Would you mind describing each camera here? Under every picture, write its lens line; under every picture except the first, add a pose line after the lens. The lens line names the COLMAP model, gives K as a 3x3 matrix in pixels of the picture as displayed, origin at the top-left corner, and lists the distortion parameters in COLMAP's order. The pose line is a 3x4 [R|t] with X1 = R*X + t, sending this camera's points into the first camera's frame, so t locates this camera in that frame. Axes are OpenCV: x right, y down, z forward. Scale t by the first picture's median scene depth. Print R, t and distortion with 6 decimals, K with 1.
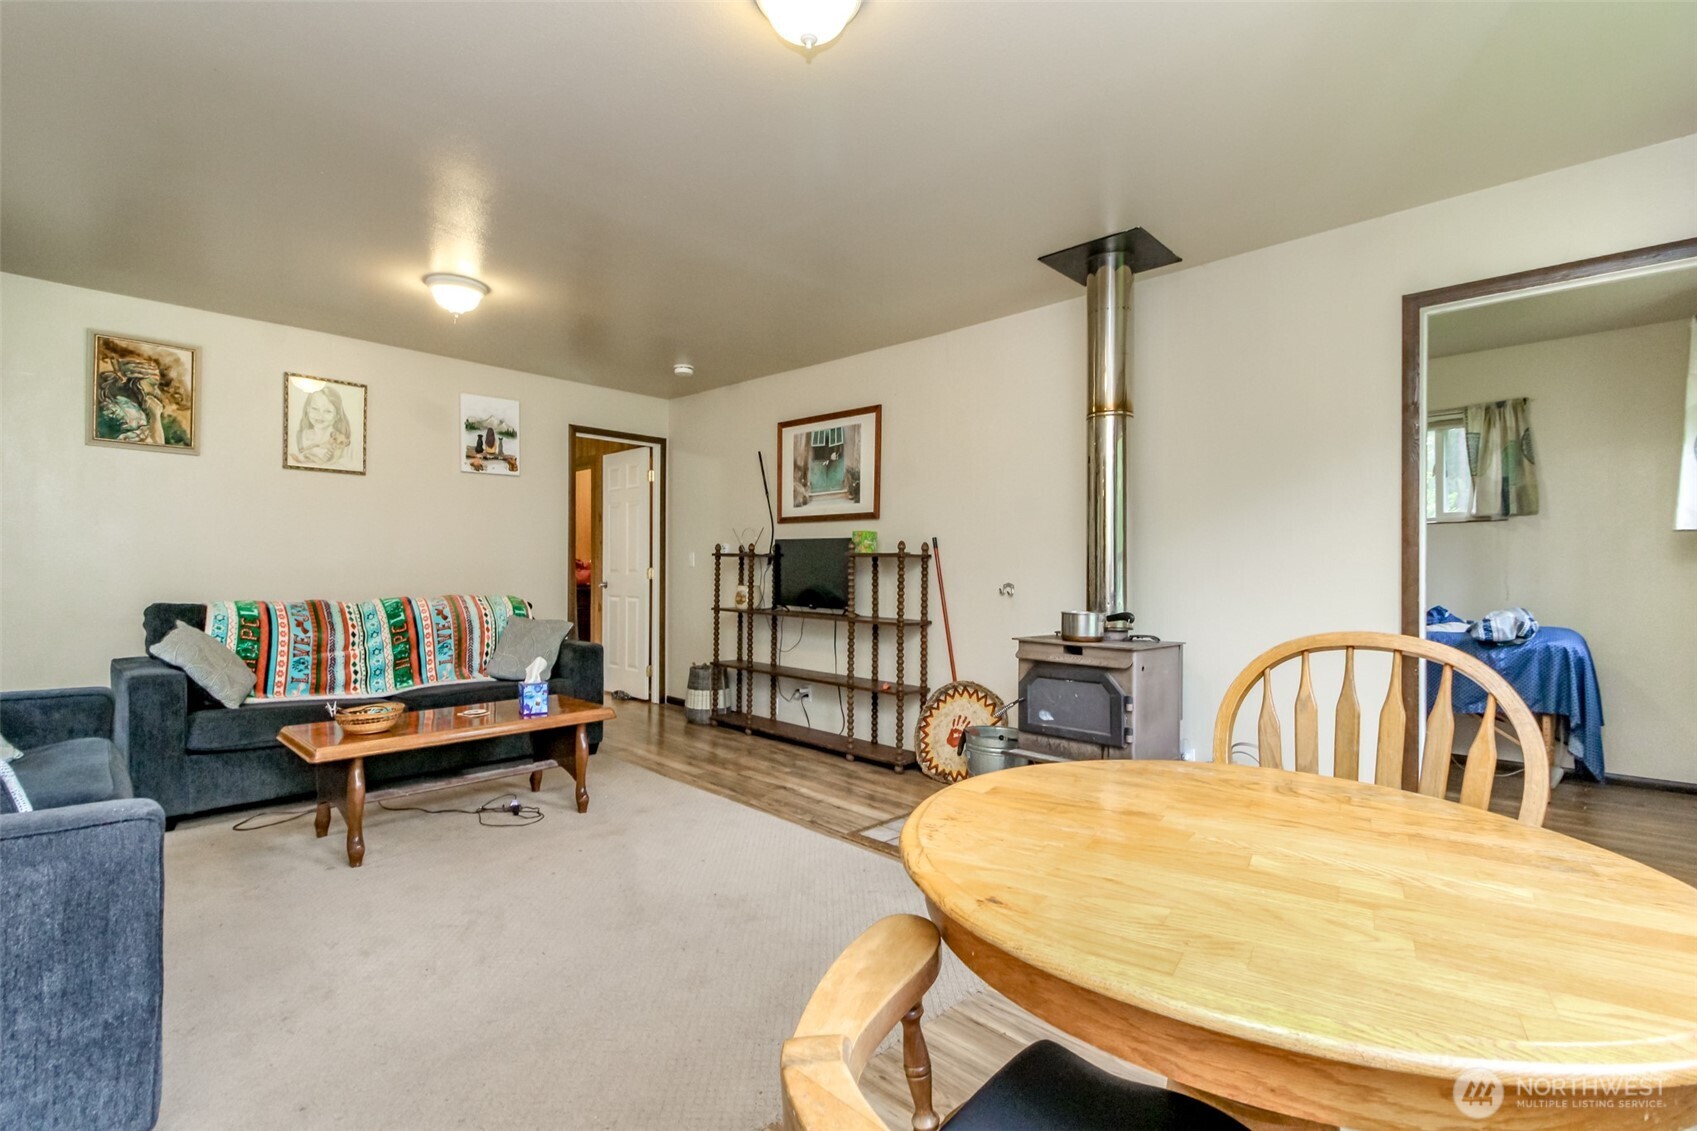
lens RADIAL K [[763.8, 0, 849.1], [0, 763.8, 571.7], [0, 0, 1]] dist [0.000129, -0.000185]
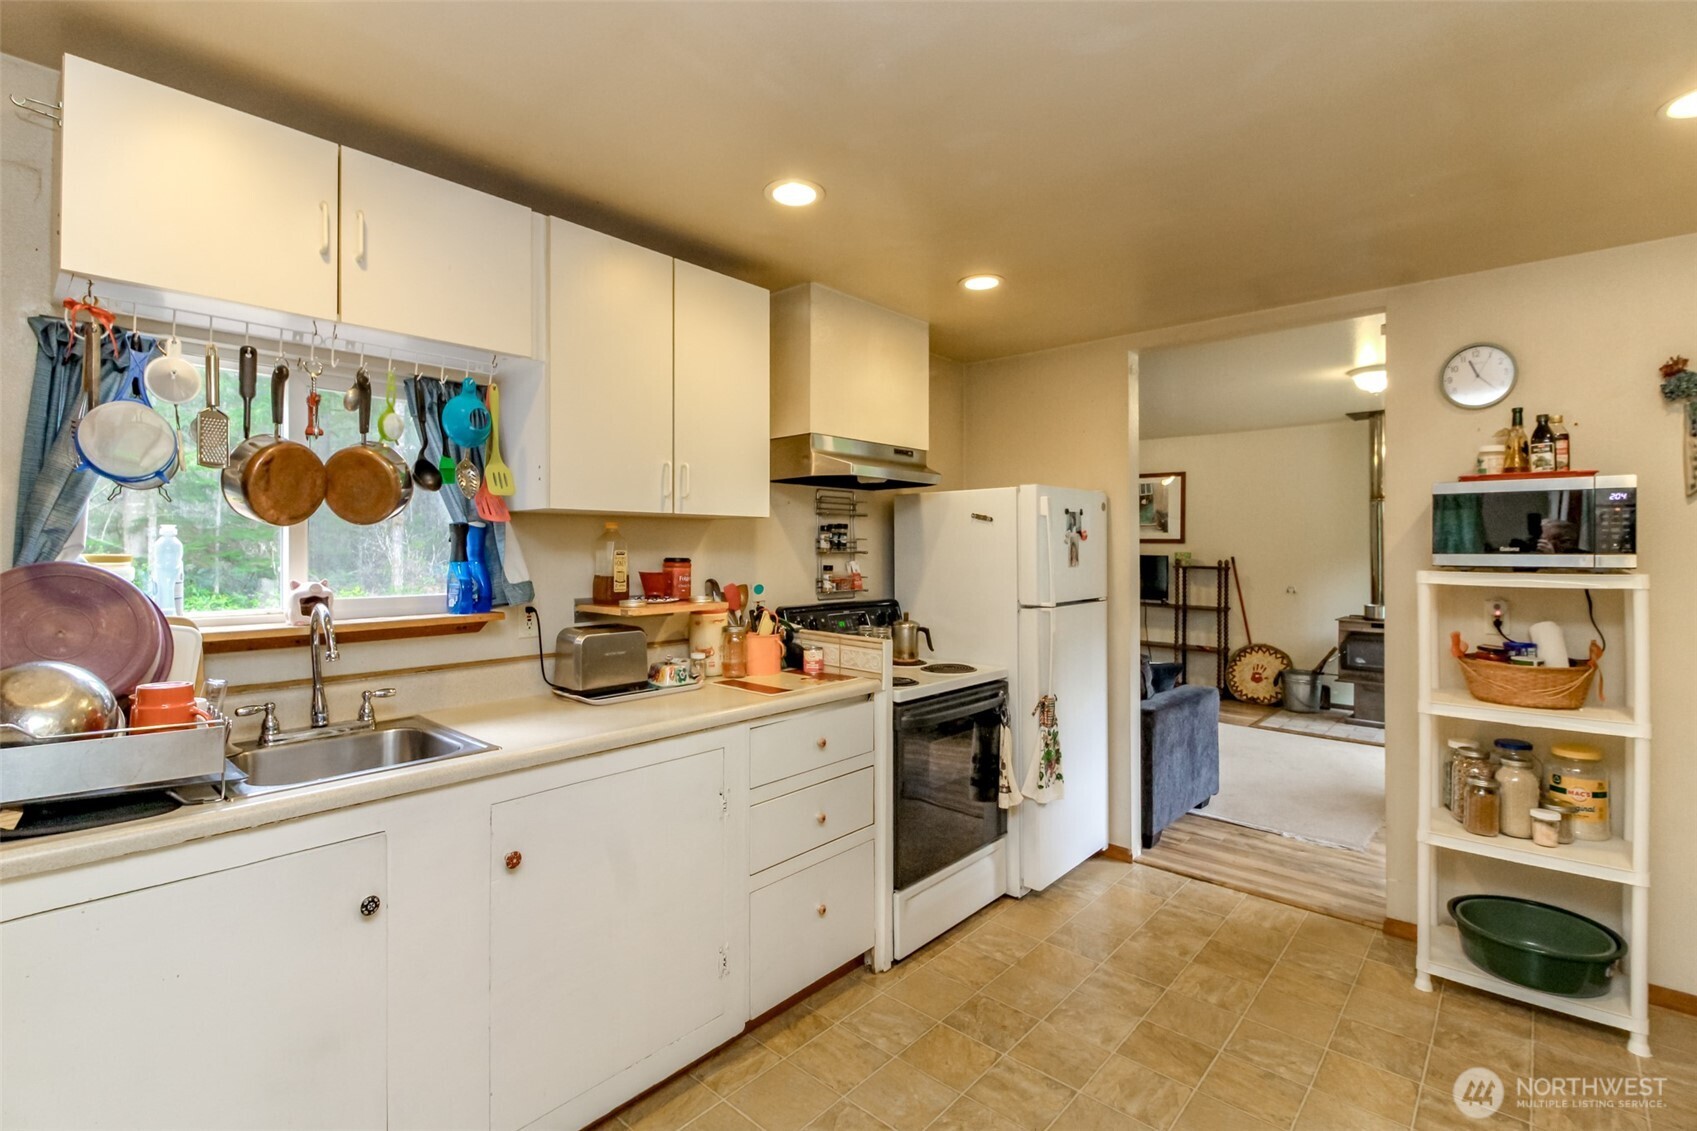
lens RADIAL K [[774.9, 0, 844.2], [0, 774.9, 542.6], [0, 0, 1]] dist [-0.000190, -0.000108]
pose [[0.999141, -0.009698, 0.040293, -0.848292], [0.009531, 0.999945, 0.004342, -0.097726], [-0.040333, -0.003955, 0.999178, -0.679244]]
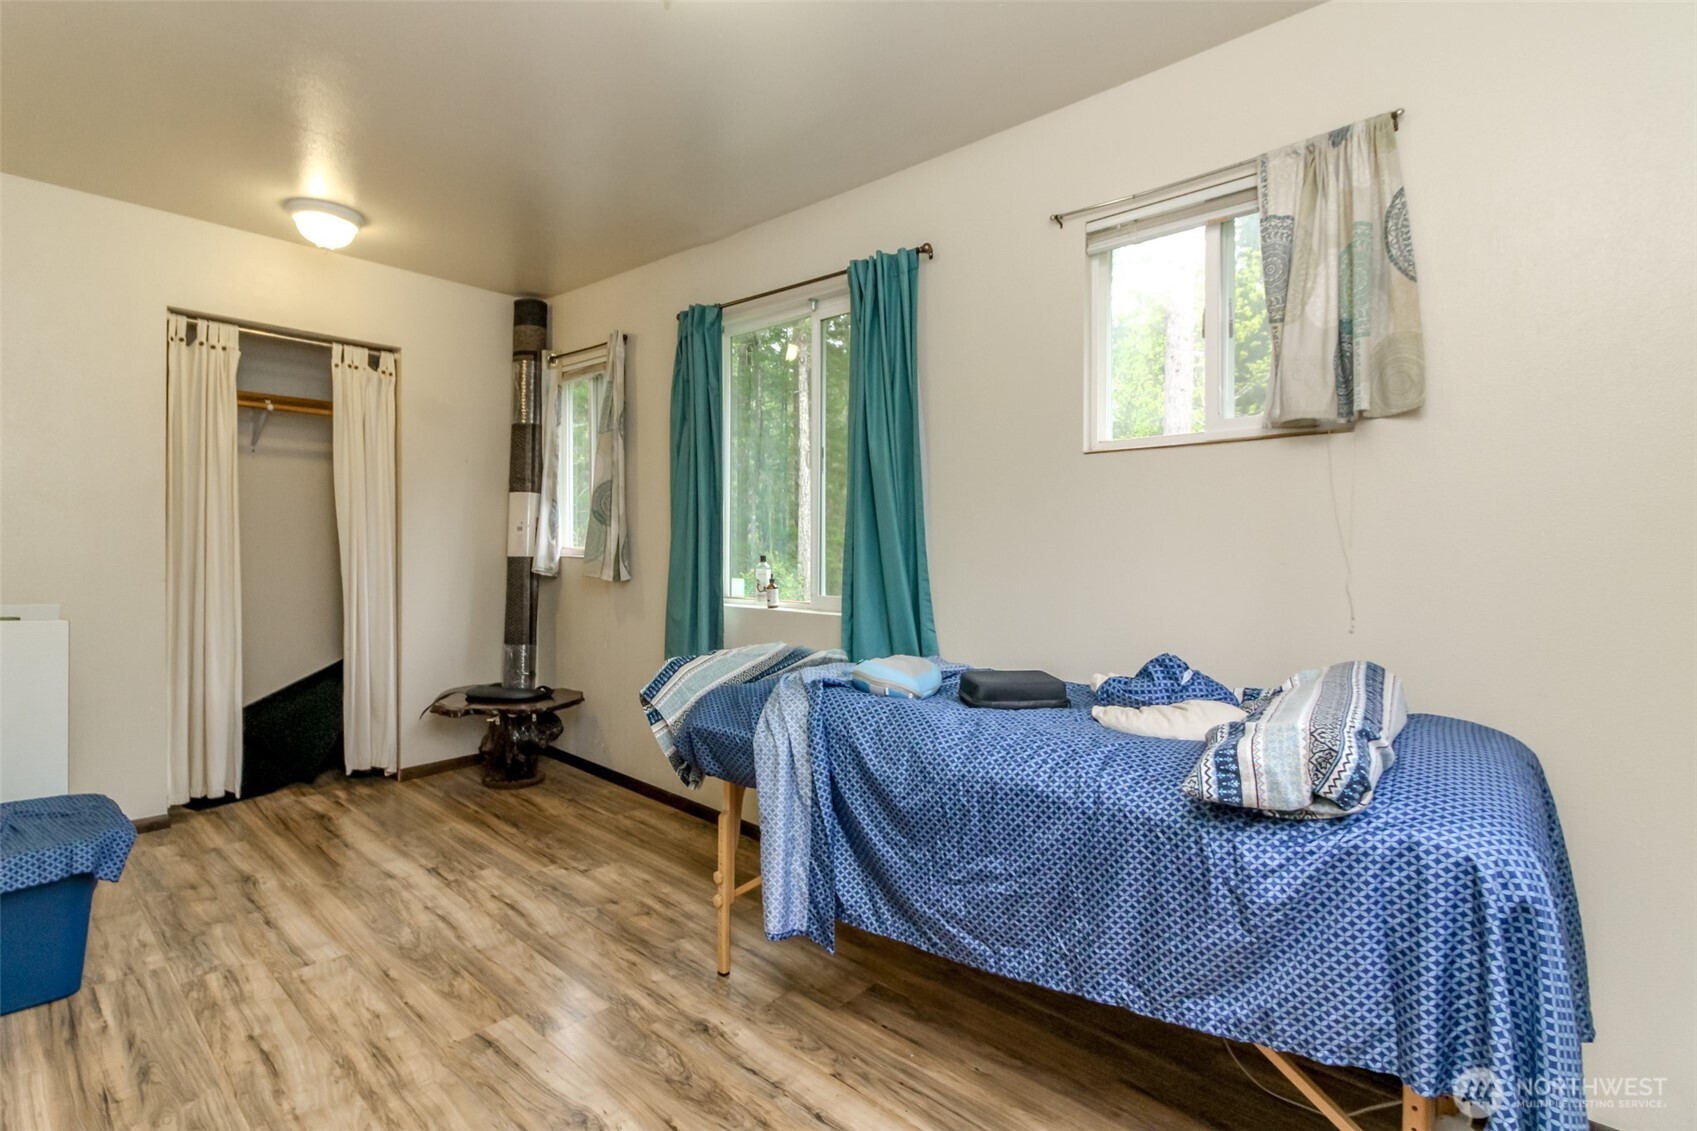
lens RADIAL K [[797.4, 0, 848.7], [0, 797.4, 543.6], [0, 0, 1]] dist [0.002900, 0.000267]
pose [[0.998529, -0.001476, 0.054202, 0.040440], [0.001000, 0.999961, 0.008799, -0.000873], [-0.054212, -0.008732, 0.998491, 0.042008]]
